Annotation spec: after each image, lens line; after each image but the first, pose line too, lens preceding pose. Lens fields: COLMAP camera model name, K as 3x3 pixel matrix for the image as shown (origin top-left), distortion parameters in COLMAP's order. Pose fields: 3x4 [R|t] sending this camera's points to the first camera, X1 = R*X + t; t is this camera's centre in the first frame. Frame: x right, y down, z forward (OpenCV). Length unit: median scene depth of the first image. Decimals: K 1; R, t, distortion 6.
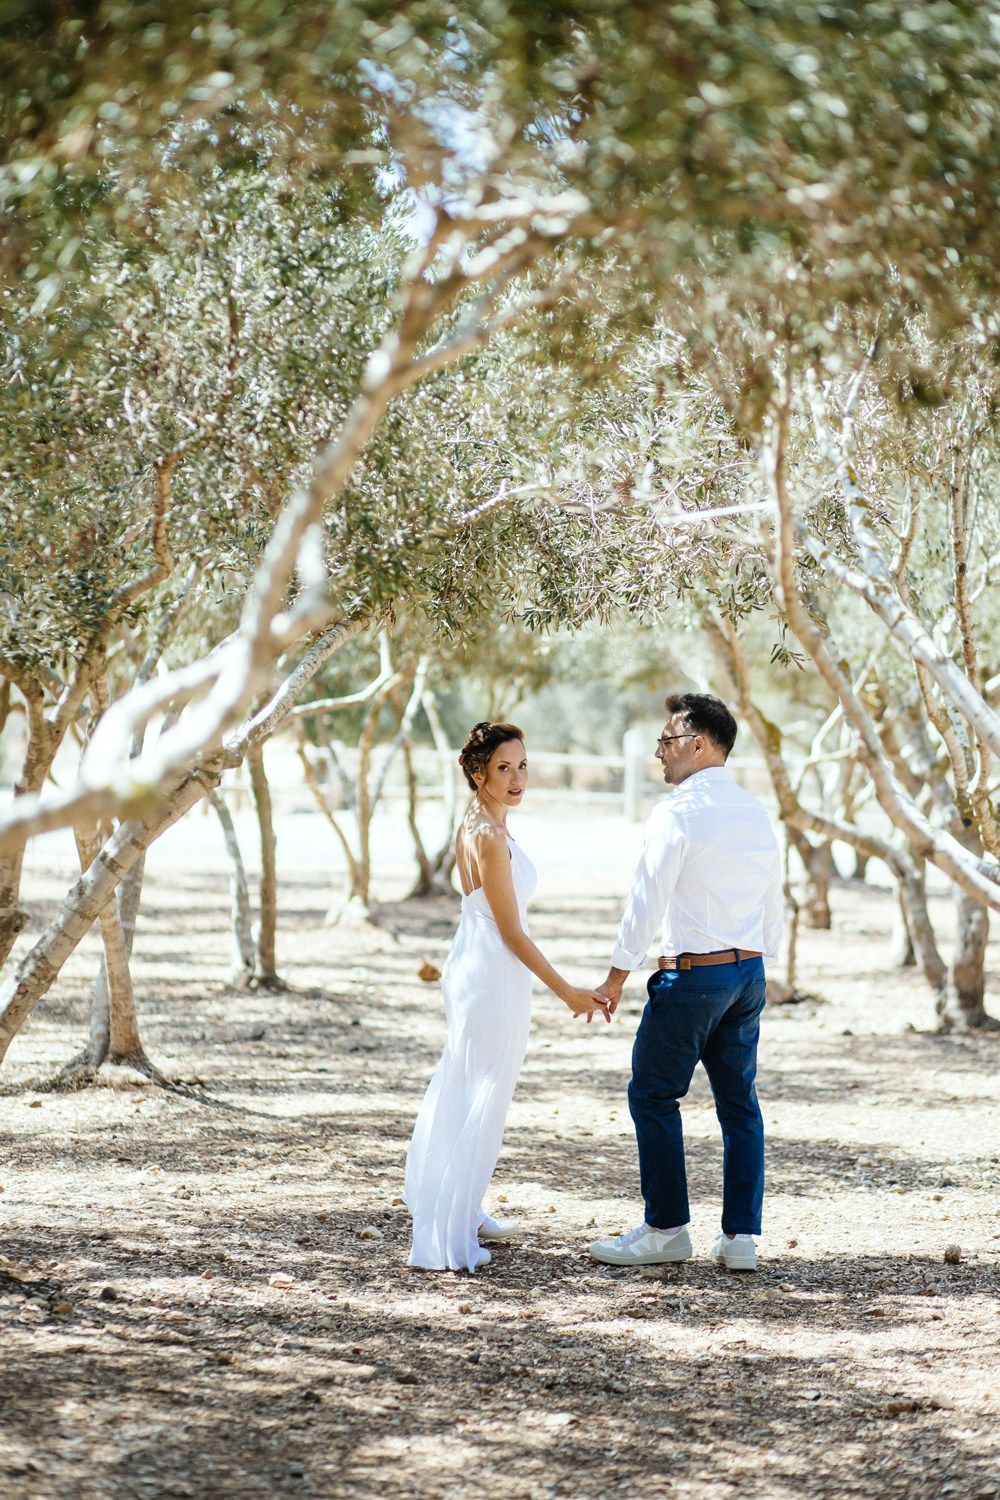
lens RADIAL K [[3756.8, 0, 497.0], [0, 3756.8, 746.6], [0, 0, 1]] dist [-0.120598, 0.000000]
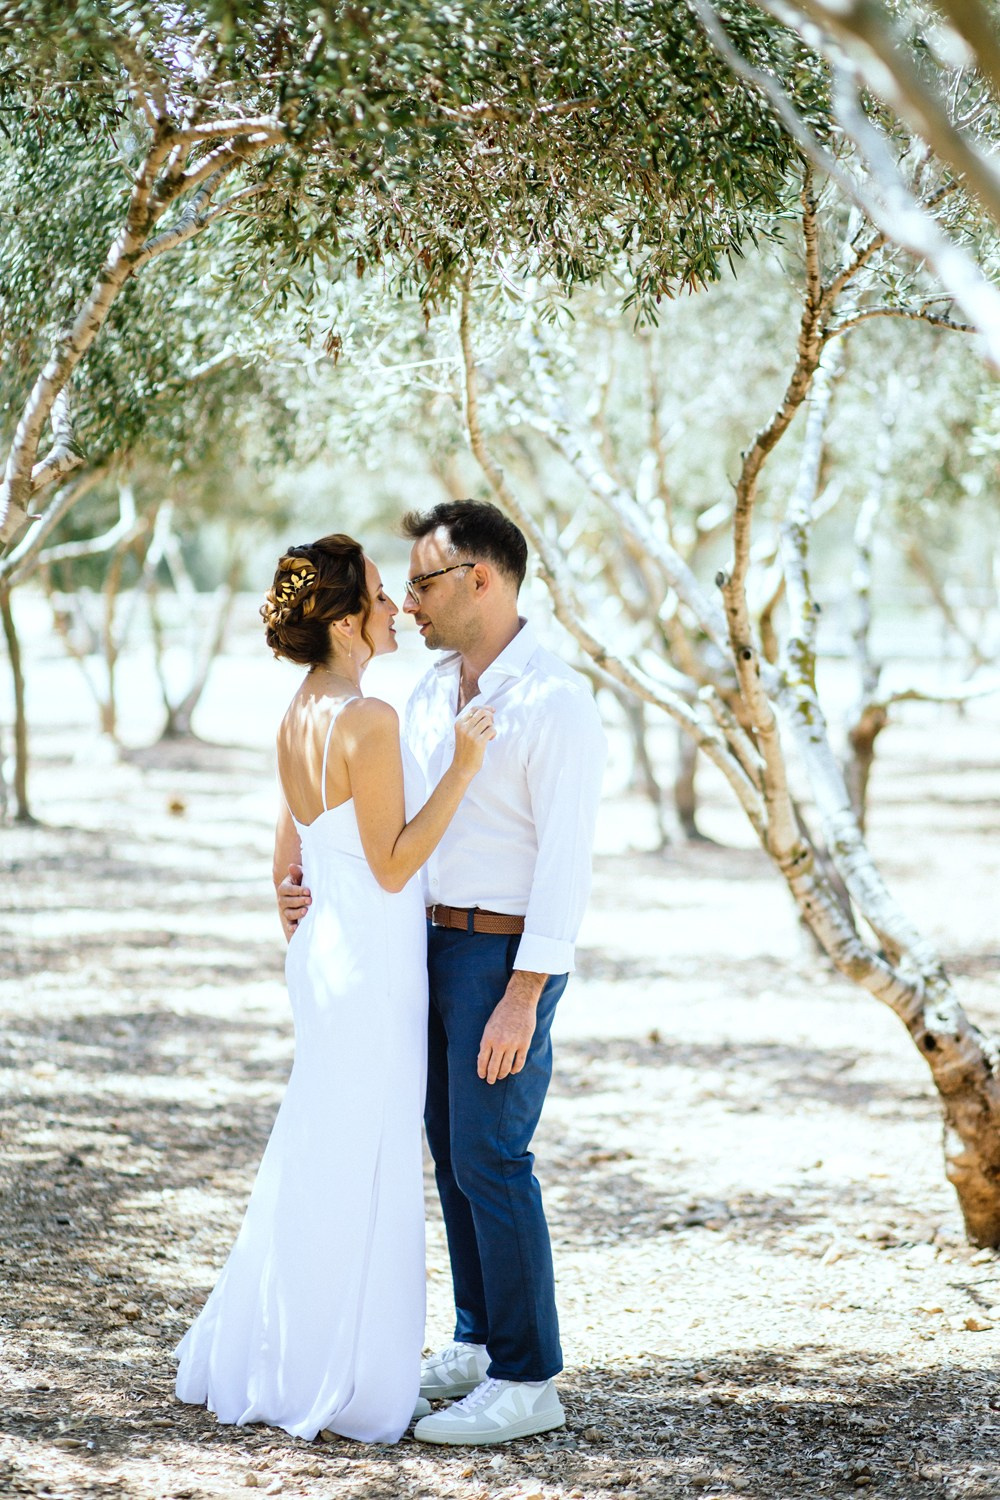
lens RADIAL K [[3756.8, 0, 507.1], [0, 3756.8, 751.5], [0, 0, 1]] dist [-0.120598, 0.000000]
pose [[0.997379, -0.021166, 0.069196, 0.003670], [0.018191, 0.998895, 0.043345, 0.003639], [-0.070037, -0.041973, 0.996661, -0.097701]]
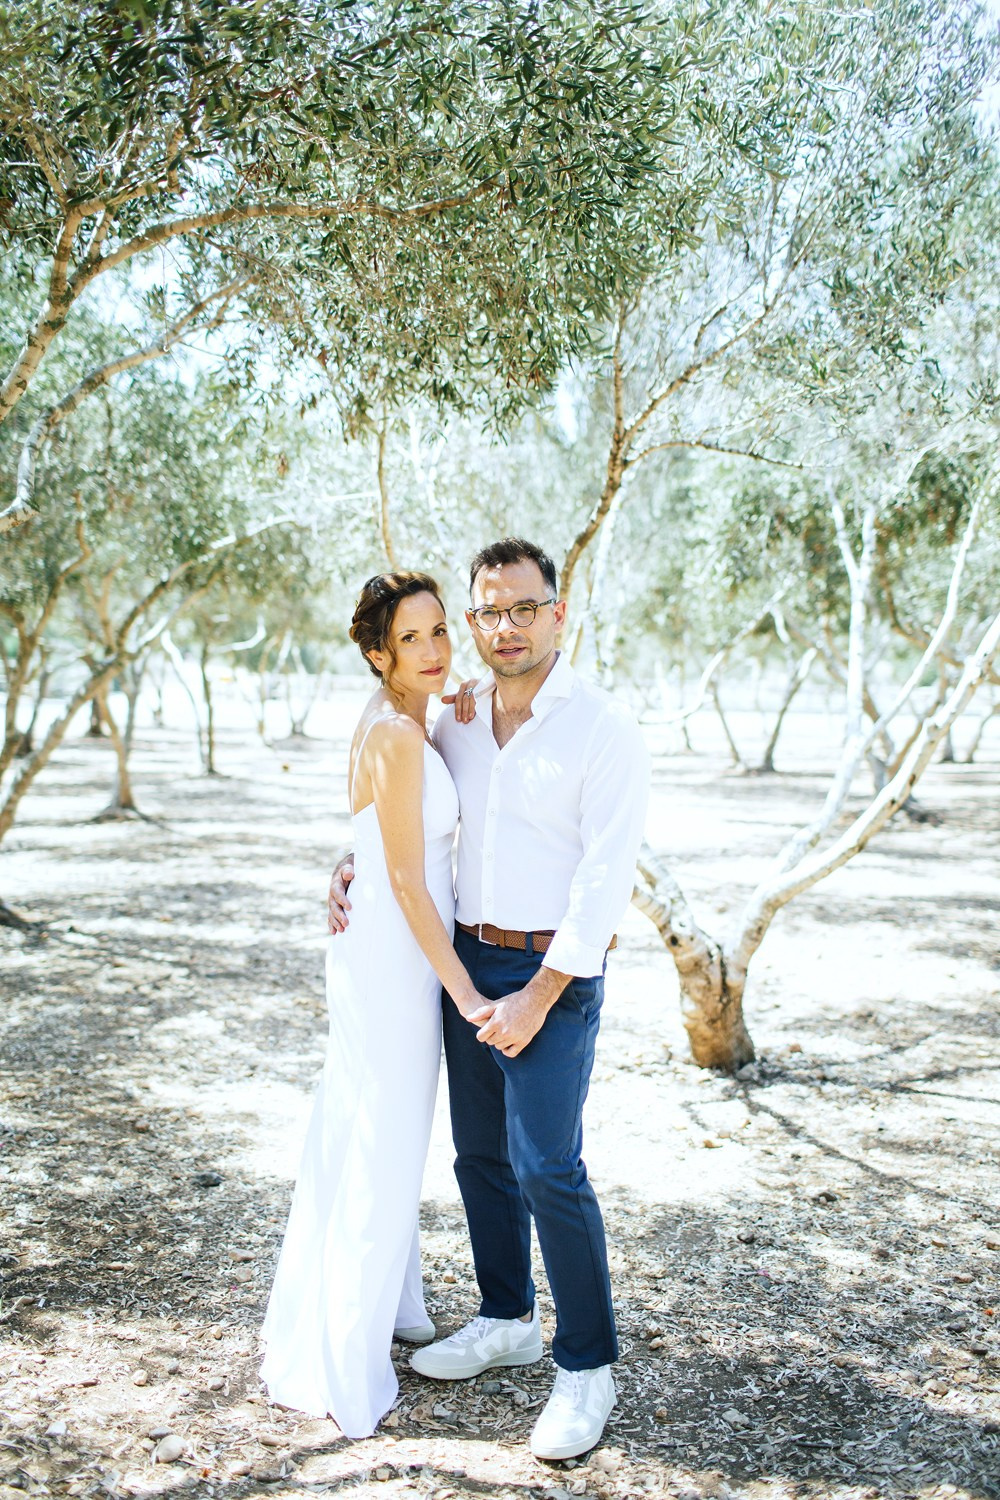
lens RADIAL K [[1567.6, 0, 503.5], [0, 1567.6, 750.4], [0, 0, 1]] dist [0.029303, 0.000000]
pose [[0.994208, -0.004780, 0.107365, 0.032441], [-0.000362, 0.998856, 0.047822, 0.012538], [-0.107471, -0.047584, 0.993069, 0.157209]]
